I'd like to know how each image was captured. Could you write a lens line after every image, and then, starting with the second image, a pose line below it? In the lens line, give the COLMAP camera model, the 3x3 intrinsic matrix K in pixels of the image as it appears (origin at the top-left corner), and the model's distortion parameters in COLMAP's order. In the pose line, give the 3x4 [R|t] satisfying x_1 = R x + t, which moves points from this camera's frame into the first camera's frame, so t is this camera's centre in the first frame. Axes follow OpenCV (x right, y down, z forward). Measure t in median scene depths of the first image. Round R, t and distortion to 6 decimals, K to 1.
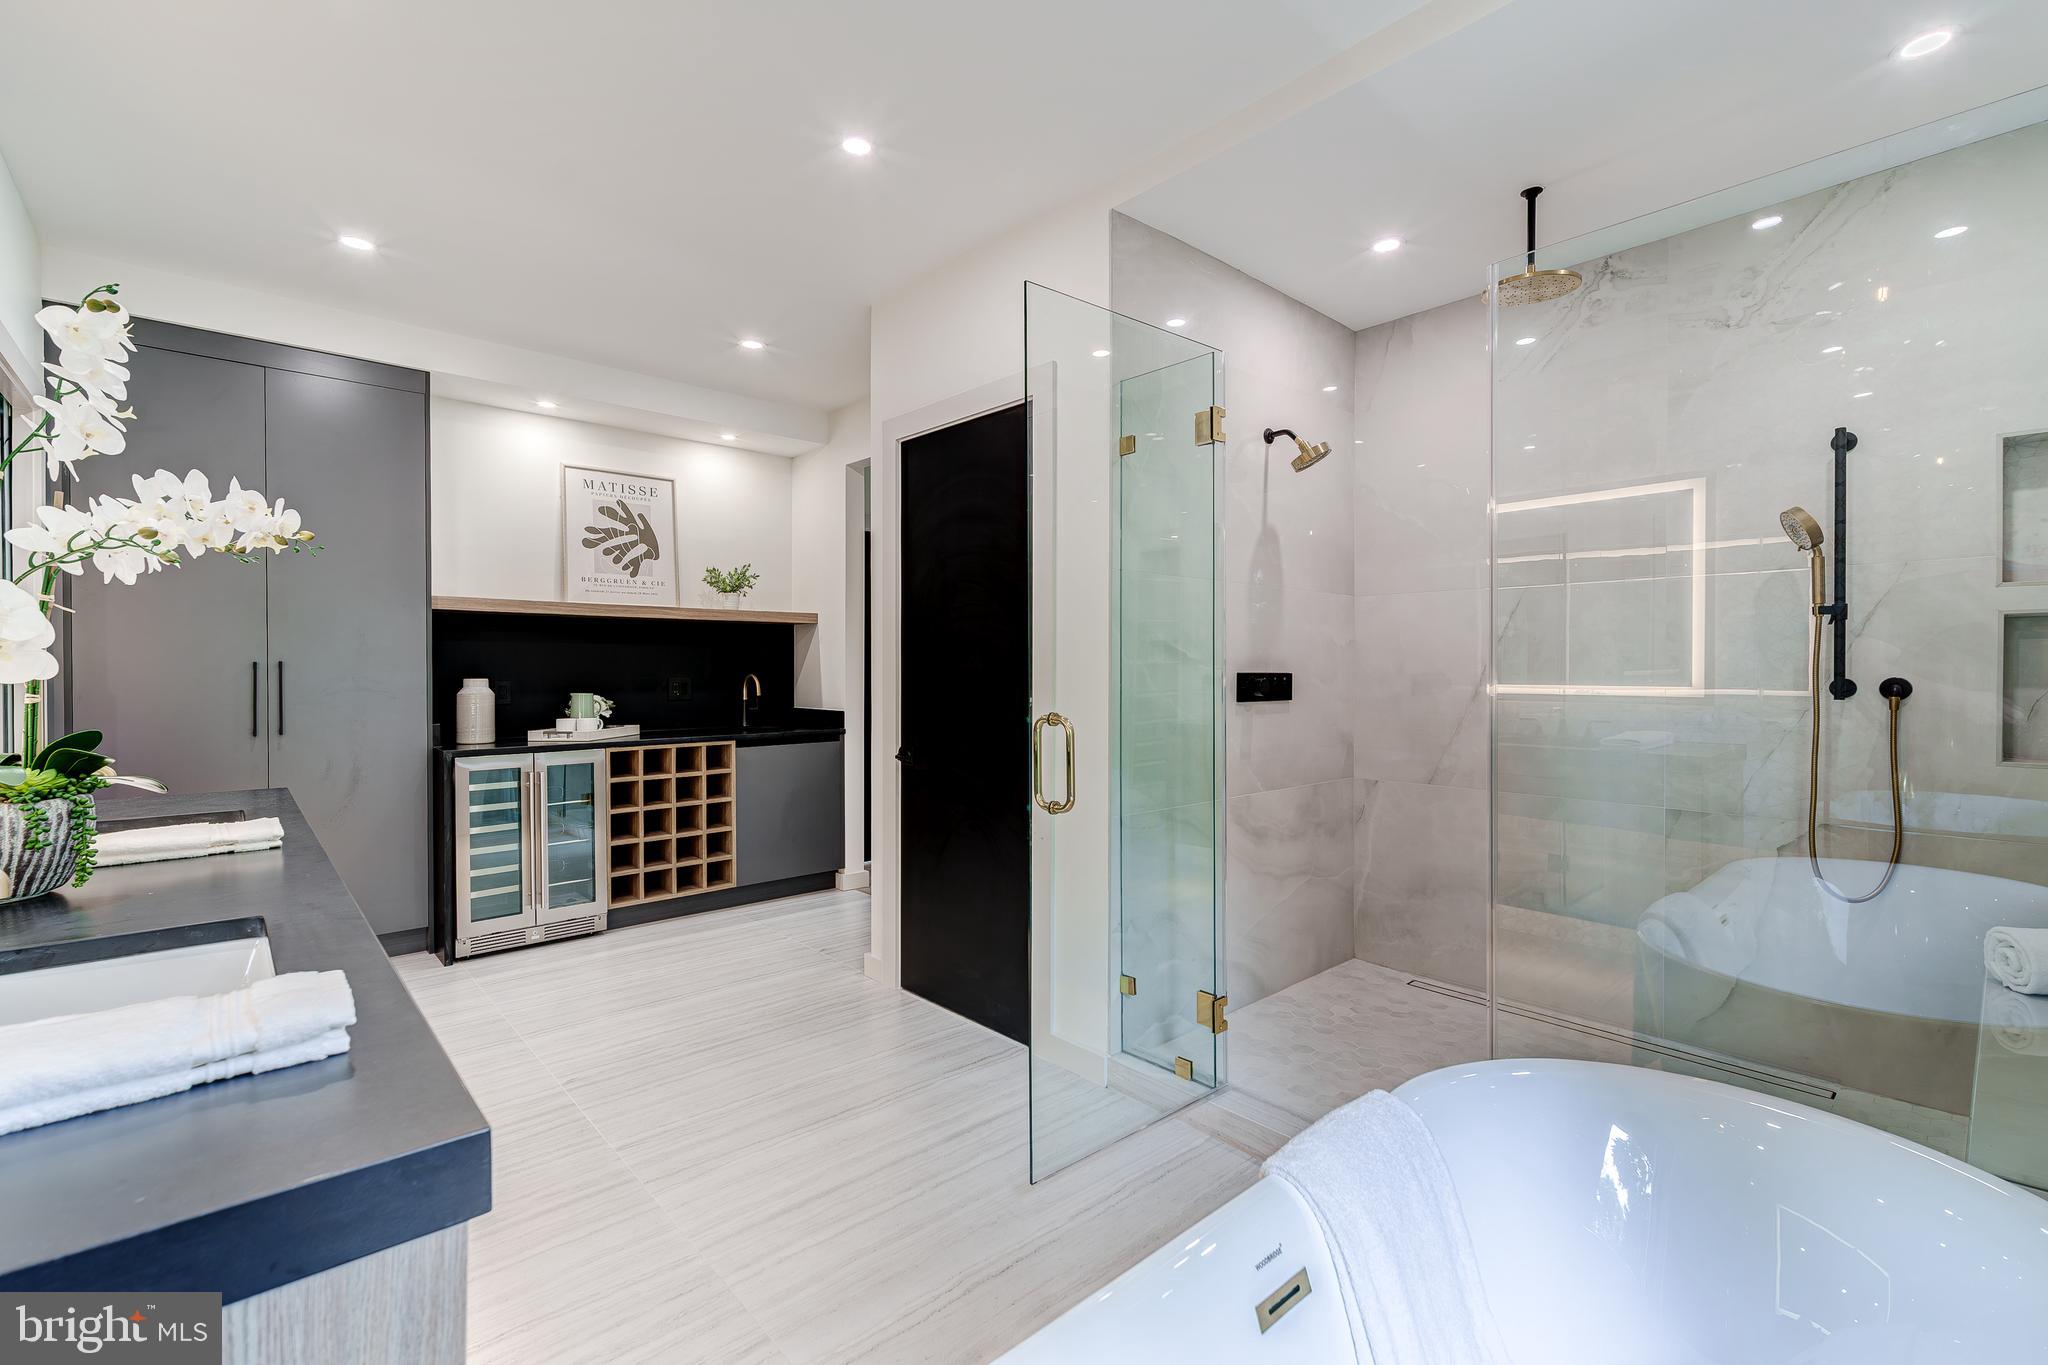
lens RADIAL K [[876.4, 0, 1024.0], [0, 876.4, 682.5], [0, 0, 1]] dist [0.005190, -0.000126]
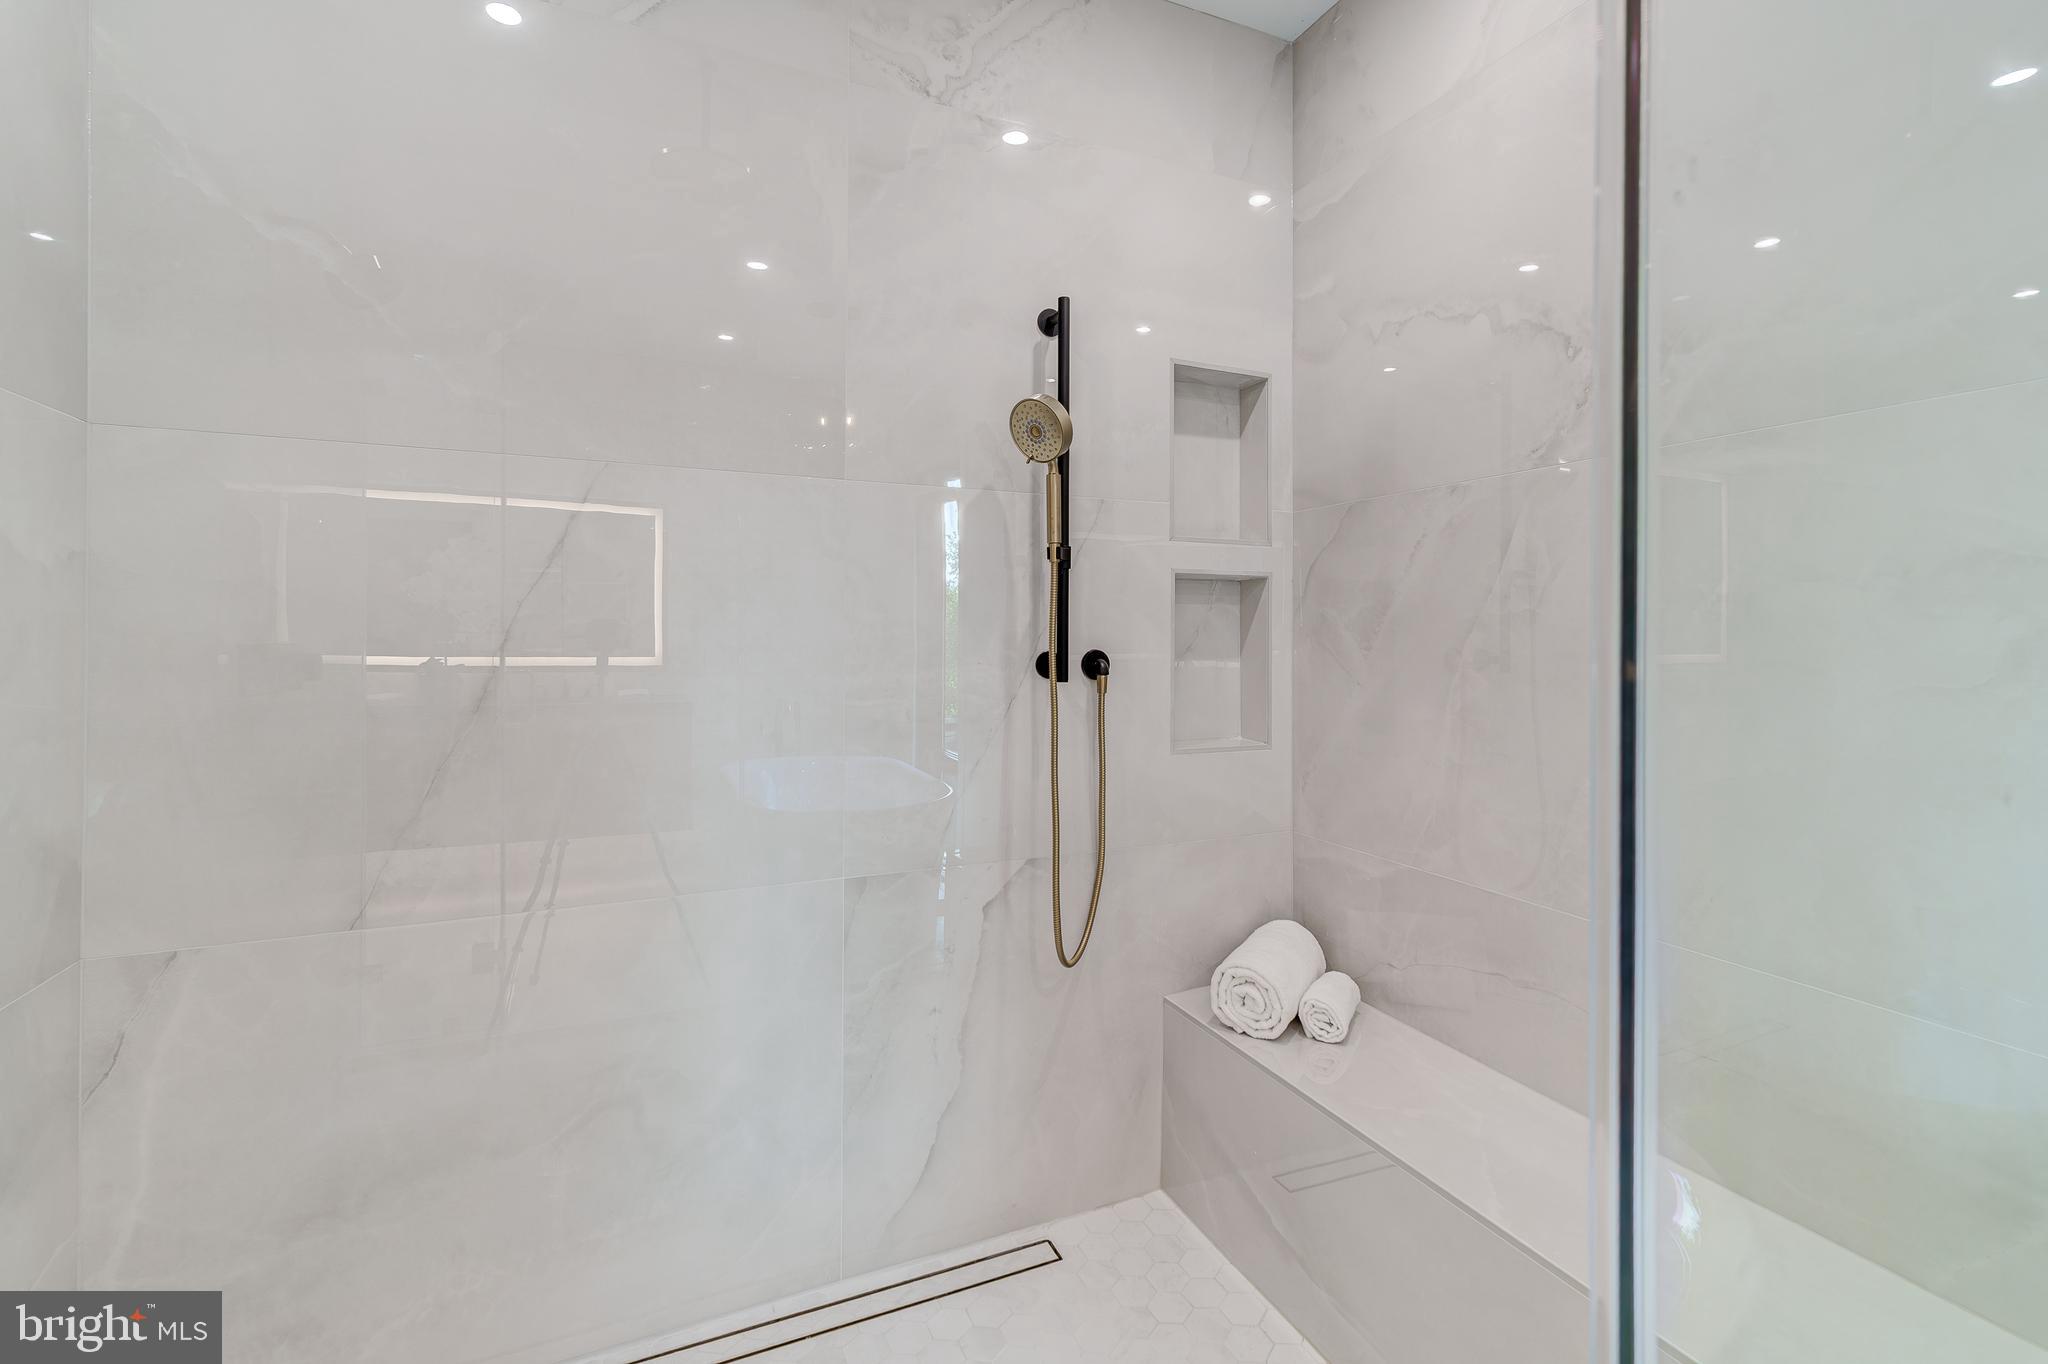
lens RADIAL K [[886.8, 0, 1024.6], [0, 886.8, 634.0], [0, 0, 1]] dist [0.002603, 0.000476]
pose [[0.311668, 0.007804, 0.950159, 0.071628], [0.014232, 0.999816, -0.012881, -0.003176], [-0.950084, 0.017538, 0.311500, 0.239549]]
